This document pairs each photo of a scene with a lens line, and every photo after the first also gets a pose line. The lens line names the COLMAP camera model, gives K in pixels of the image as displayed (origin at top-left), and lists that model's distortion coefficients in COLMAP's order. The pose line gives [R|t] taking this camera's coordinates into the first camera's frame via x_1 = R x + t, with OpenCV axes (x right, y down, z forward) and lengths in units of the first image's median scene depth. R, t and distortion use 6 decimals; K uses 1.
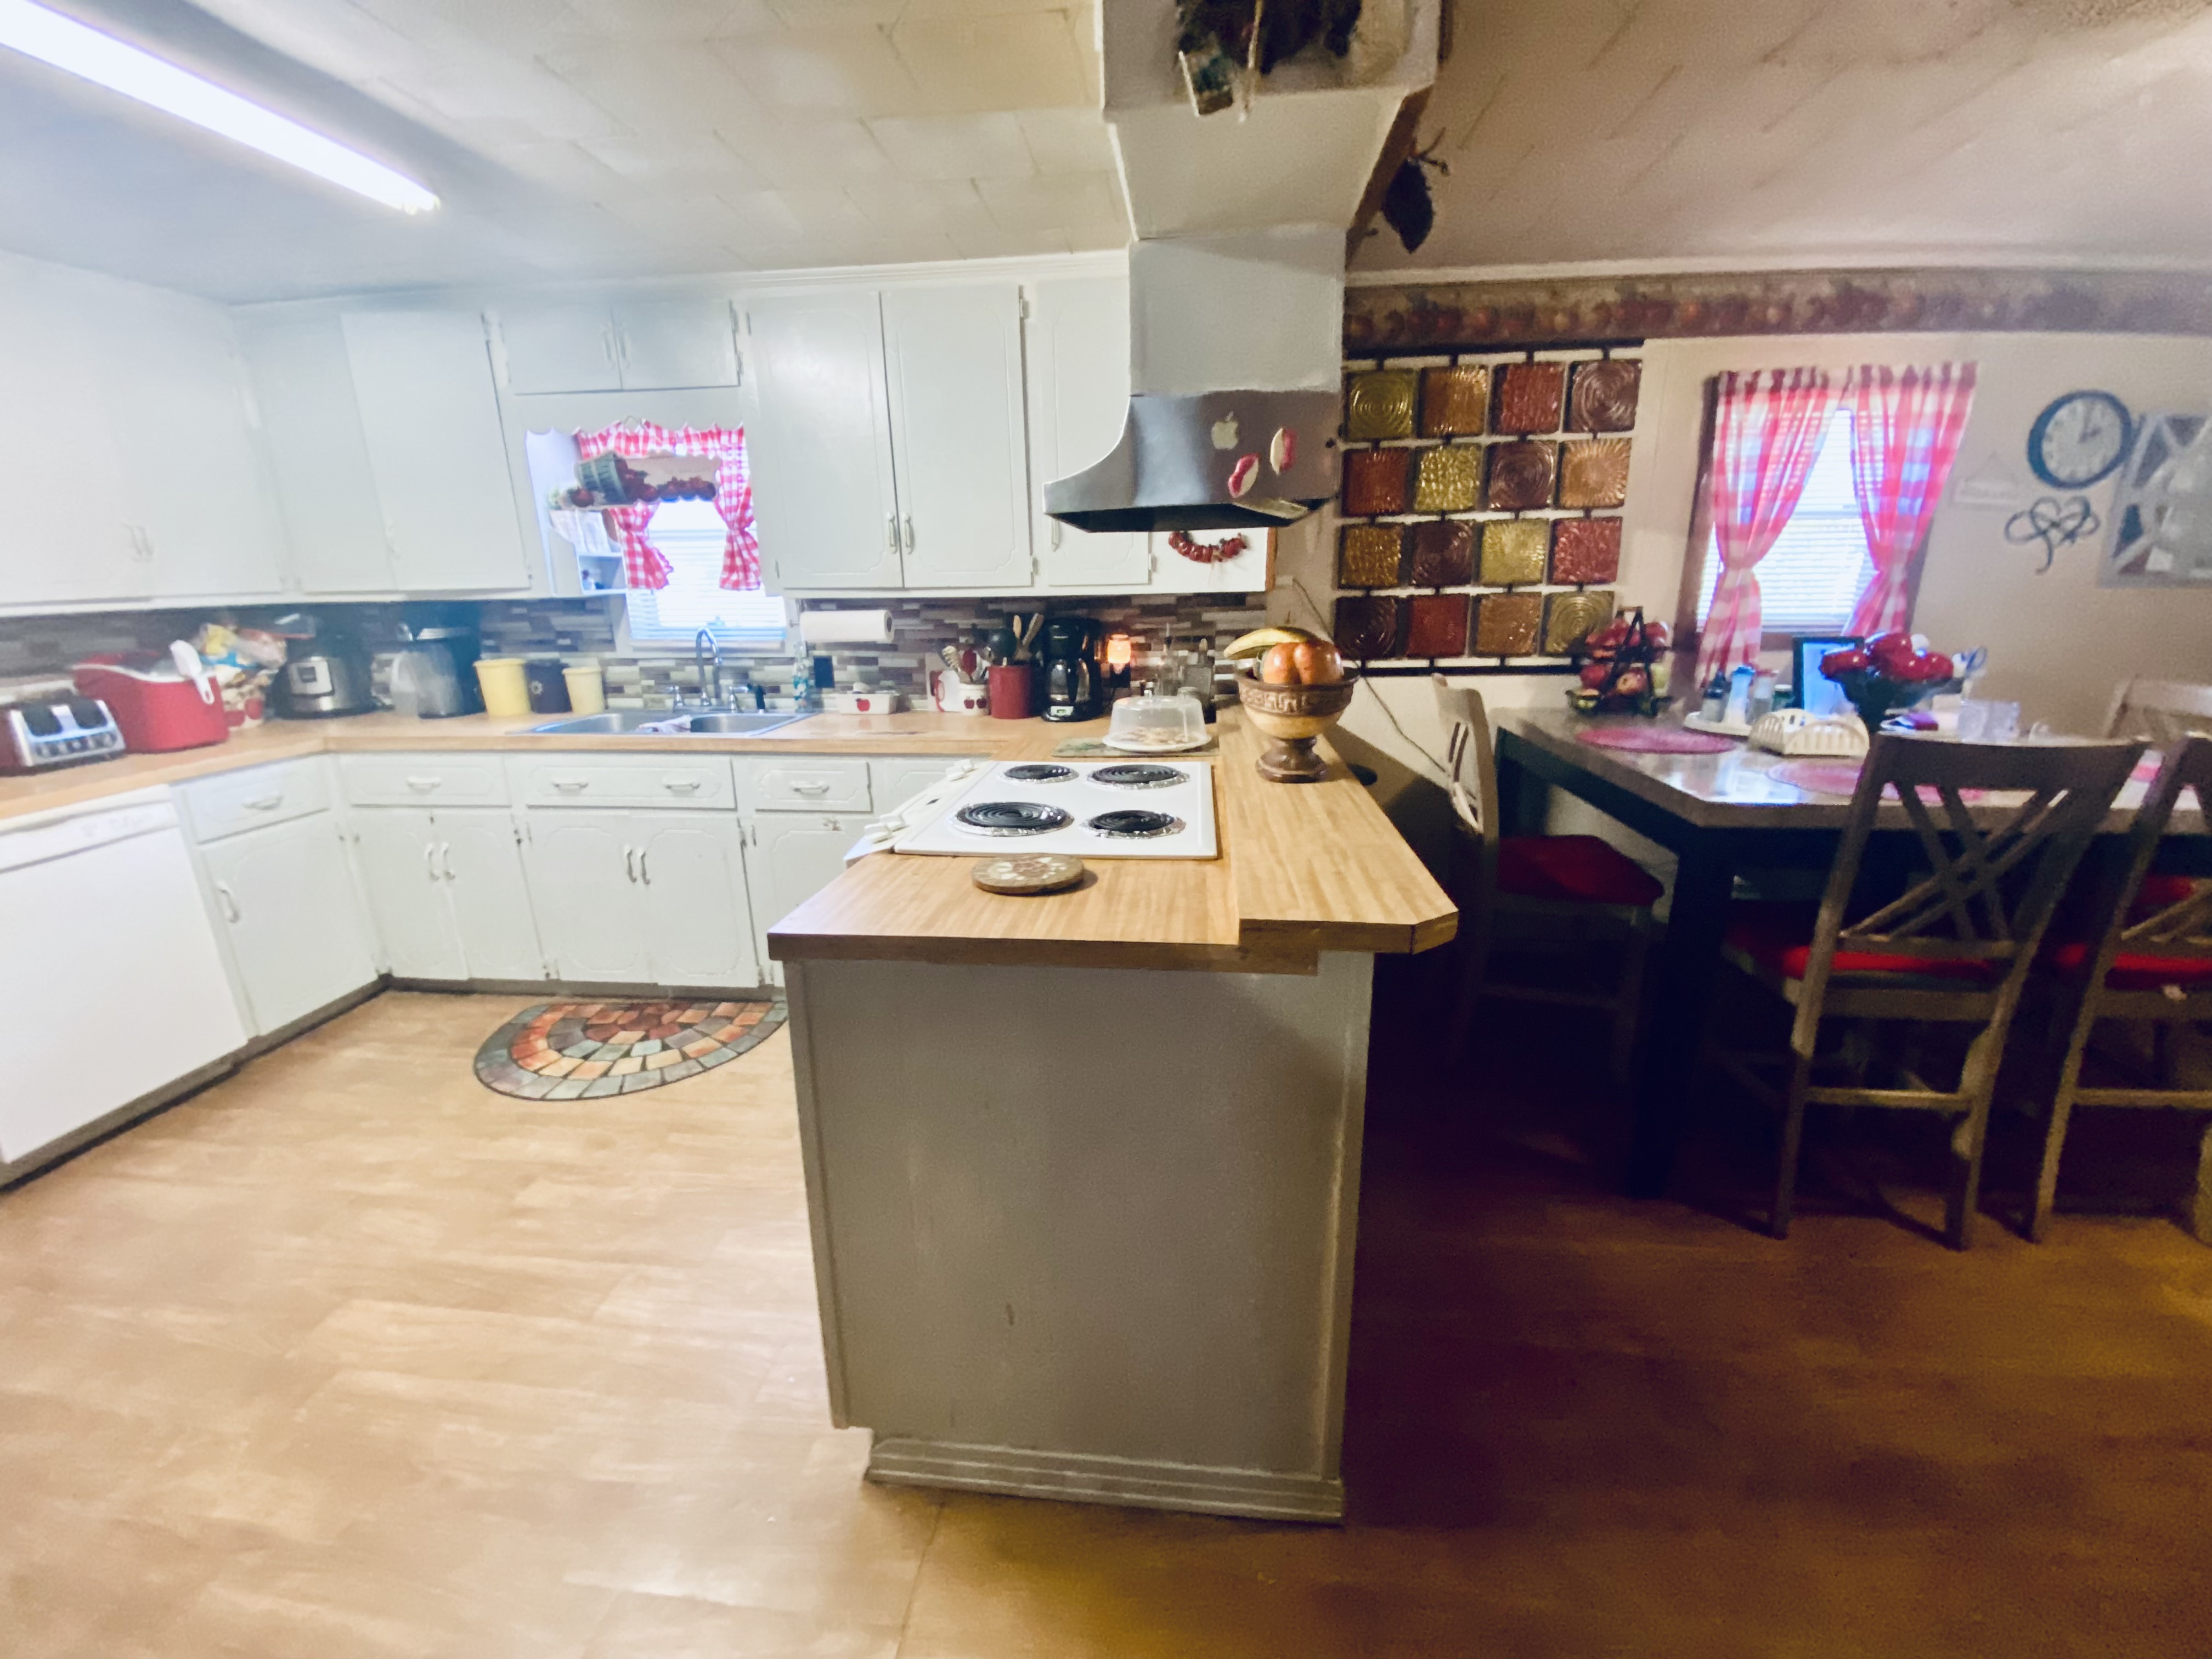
lens RADIAL K [[907.6, 0, 1106.0], [0, 907.6, 829.5], [0, 0, 1]] dist [0.024494, -0.021798]
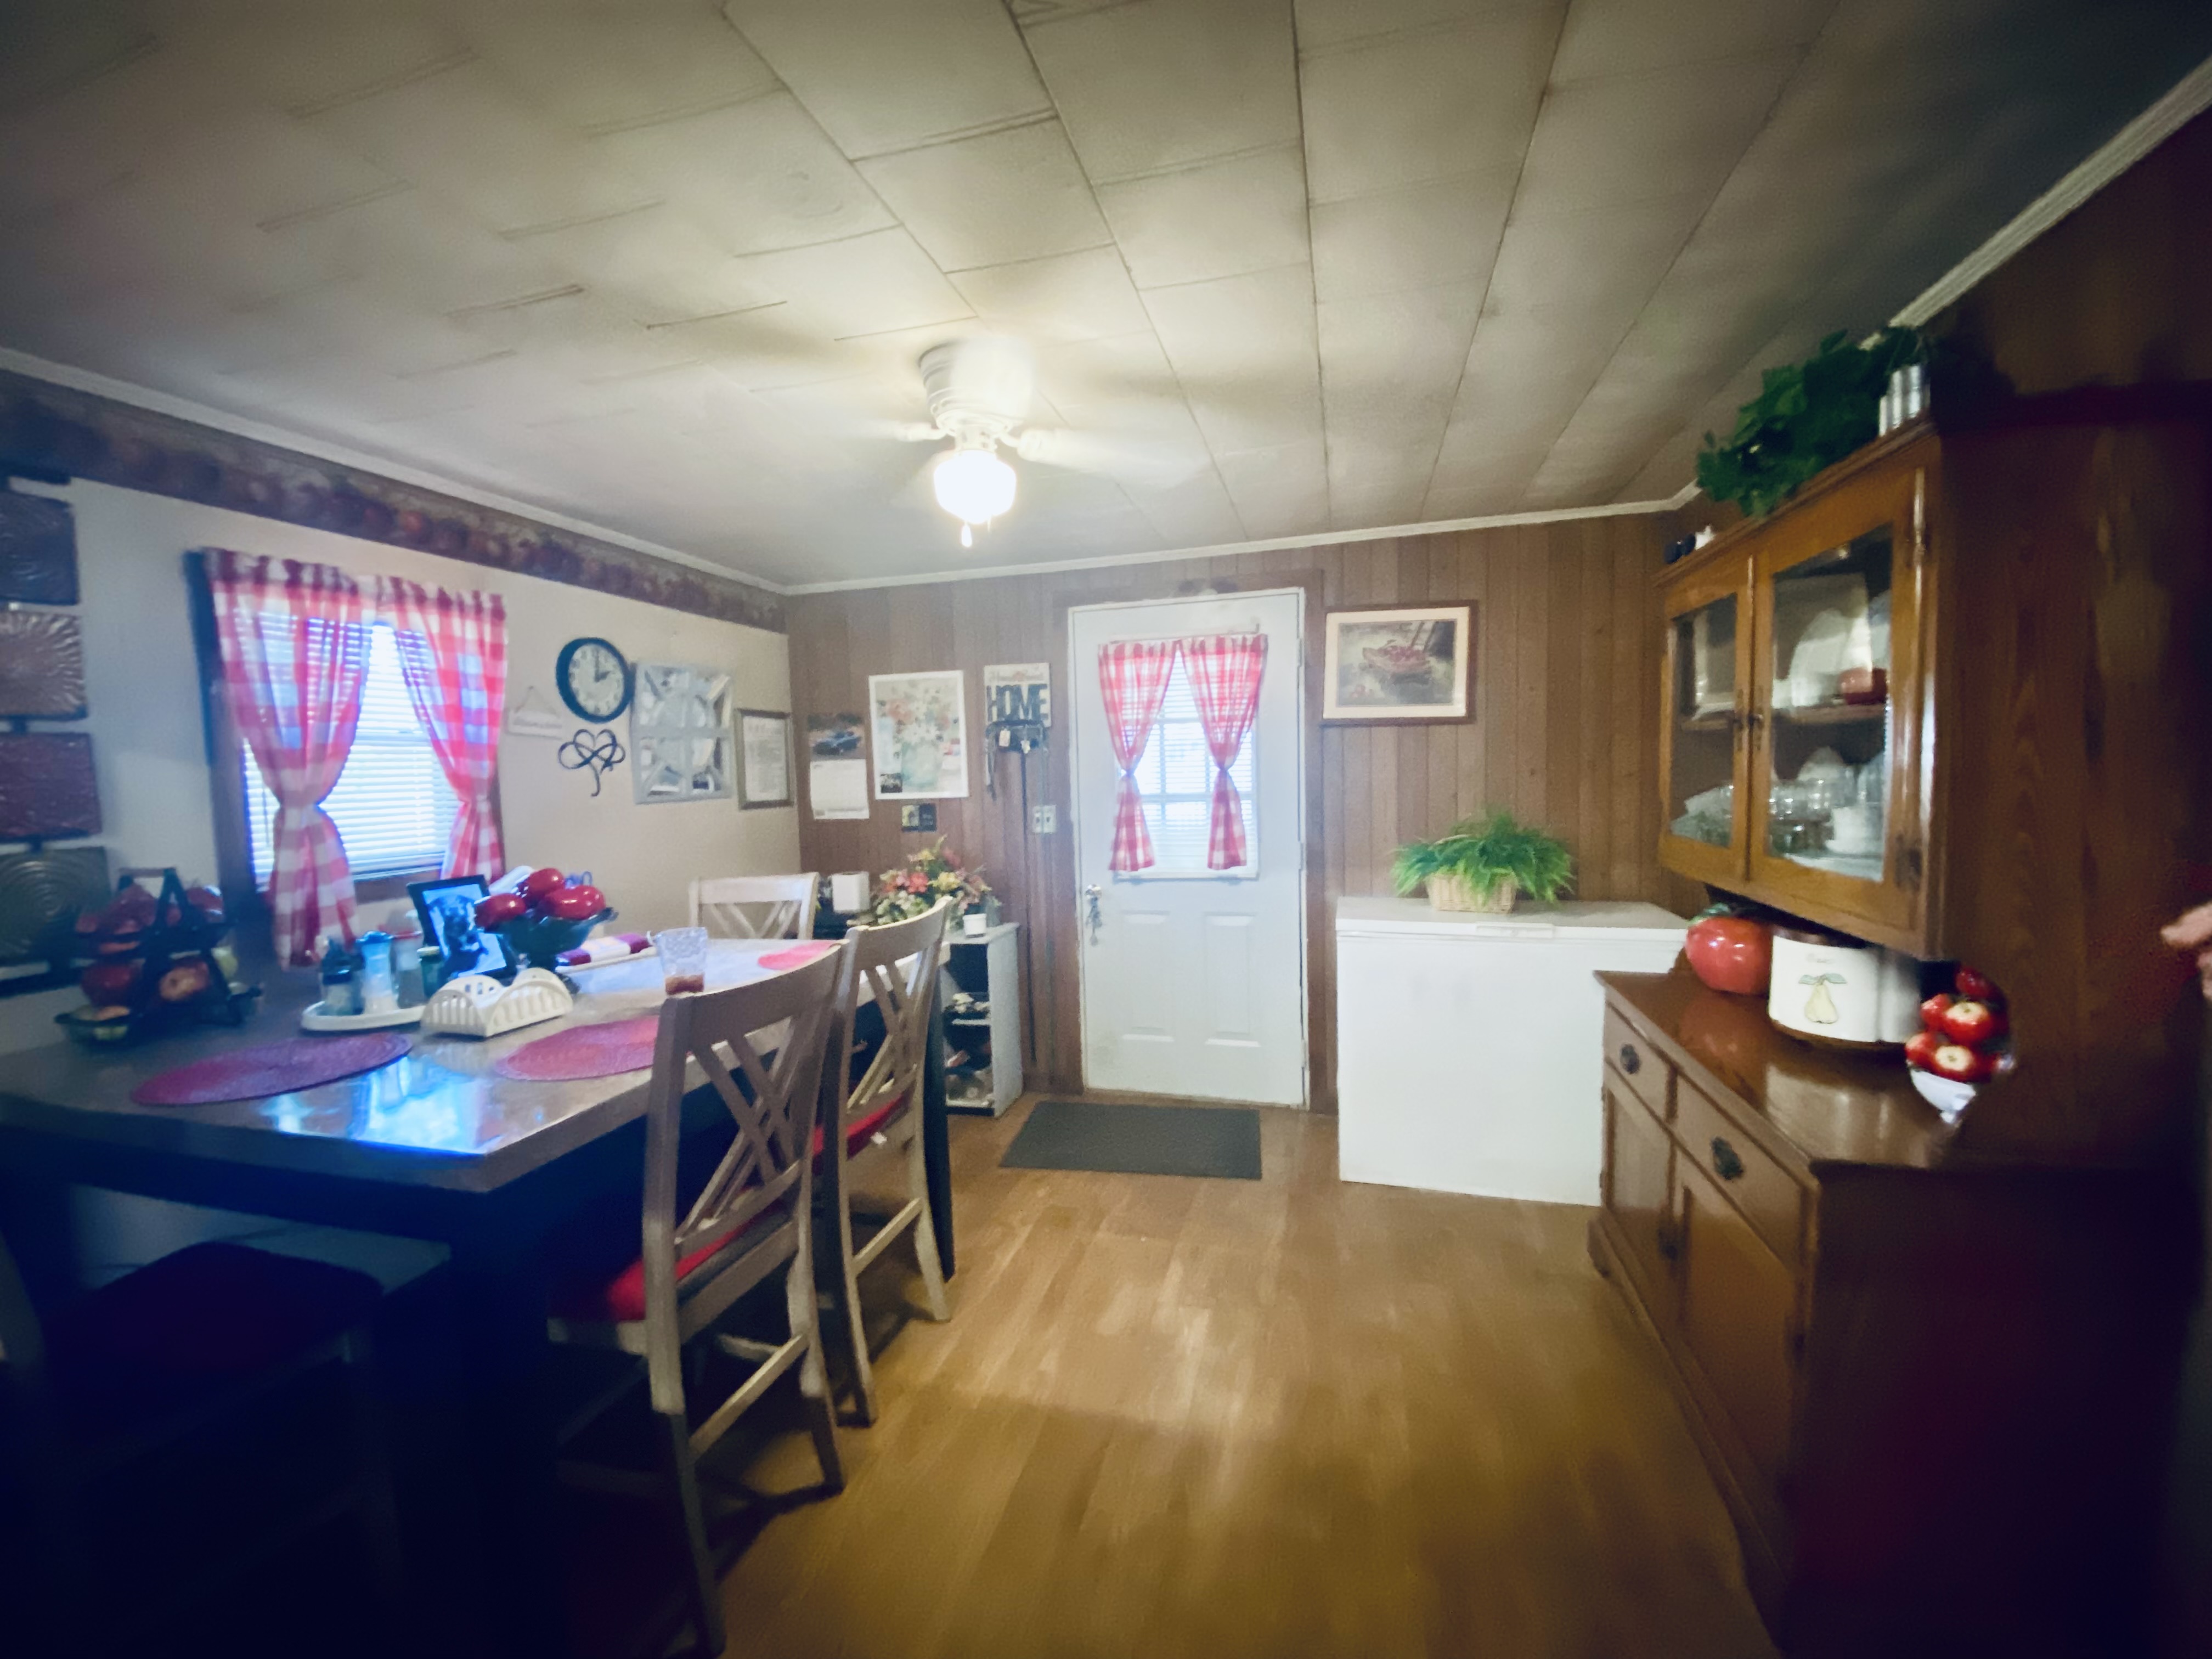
lens RADIAL K [[907.6, 0, 1106.0], [0, 907.6, 829.5], [0, 0, 1]] dist [0.024494, -0.021798]
pose [[0.157297, -0.063484, 0.985509, 0.059986], [0.288265, 0.957423, 0.015665, -0.092151], [-0.944543, 0.281623, 0.168900, 0.268094]]
